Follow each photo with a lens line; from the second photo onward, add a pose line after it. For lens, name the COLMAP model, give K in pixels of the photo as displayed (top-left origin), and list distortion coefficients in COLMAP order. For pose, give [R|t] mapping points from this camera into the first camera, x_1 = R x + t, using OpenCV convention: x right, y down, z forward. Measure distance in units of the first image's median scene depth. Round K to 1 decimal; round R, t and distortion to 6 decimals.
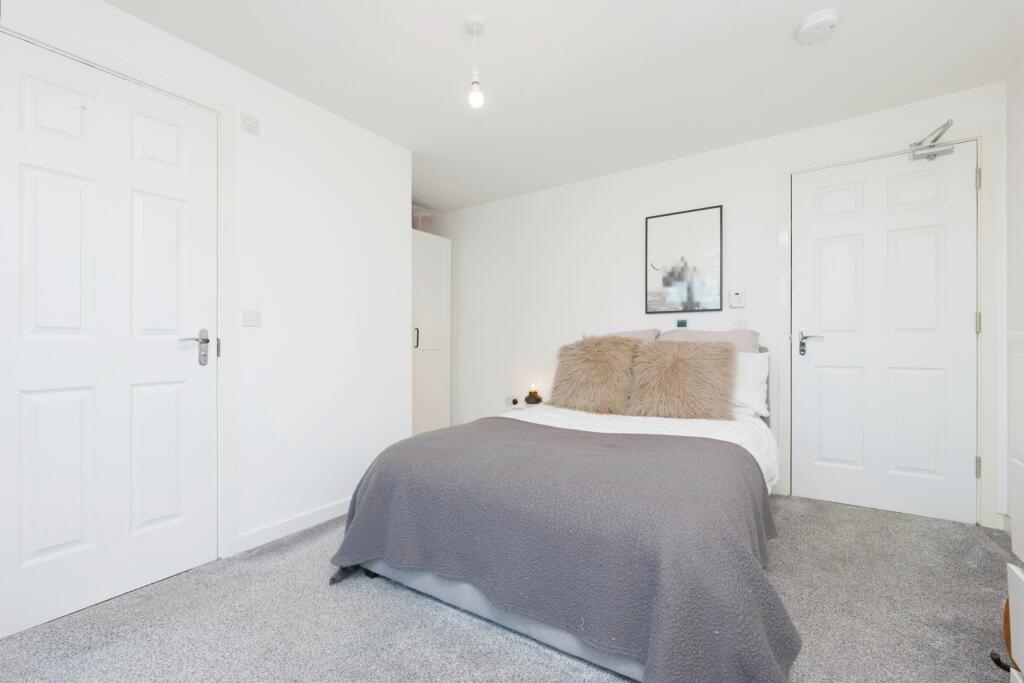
lens RADIAL K [[439.5, 0, 507.6], [0, 439.5, 341.8], [0, 0, 1]] dist [0.003164, 0.000028]
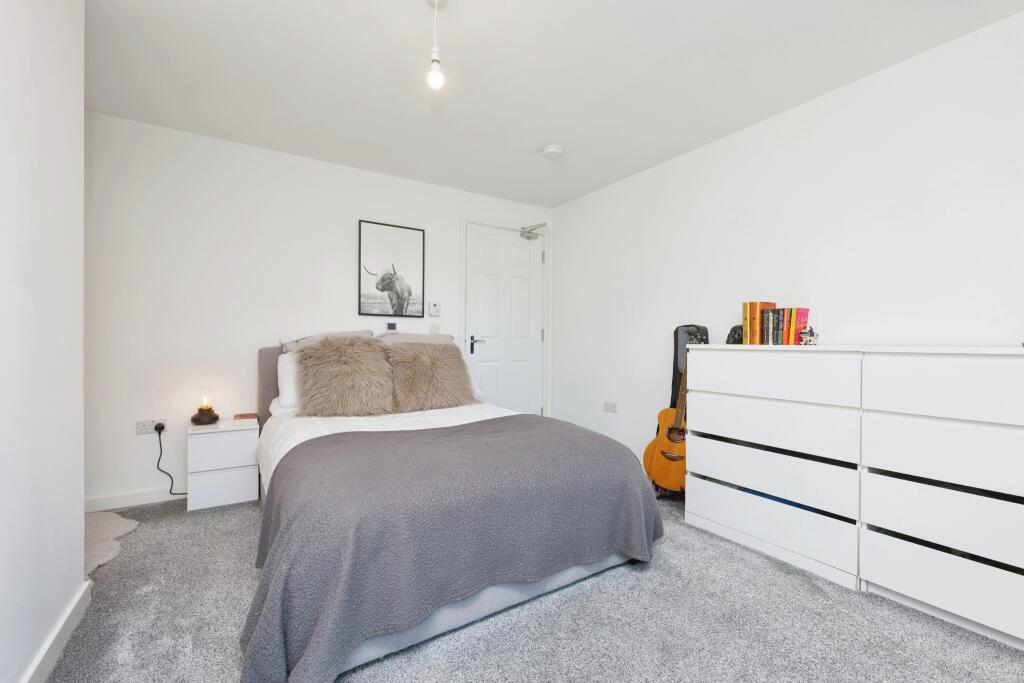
lens RADIAL K [[439.5, 0, 508.1], [0, 439.5, 342.5], [0, 0, 1]] dist [0.003164, 0.000028]
pose [[0.399347, 0.008568, 0.916760, -0.525998], [-0.014093, 0.999896, -0.003206, -0.001432], [-0.916692, -0.011640, 0.399426, 0.302393]]
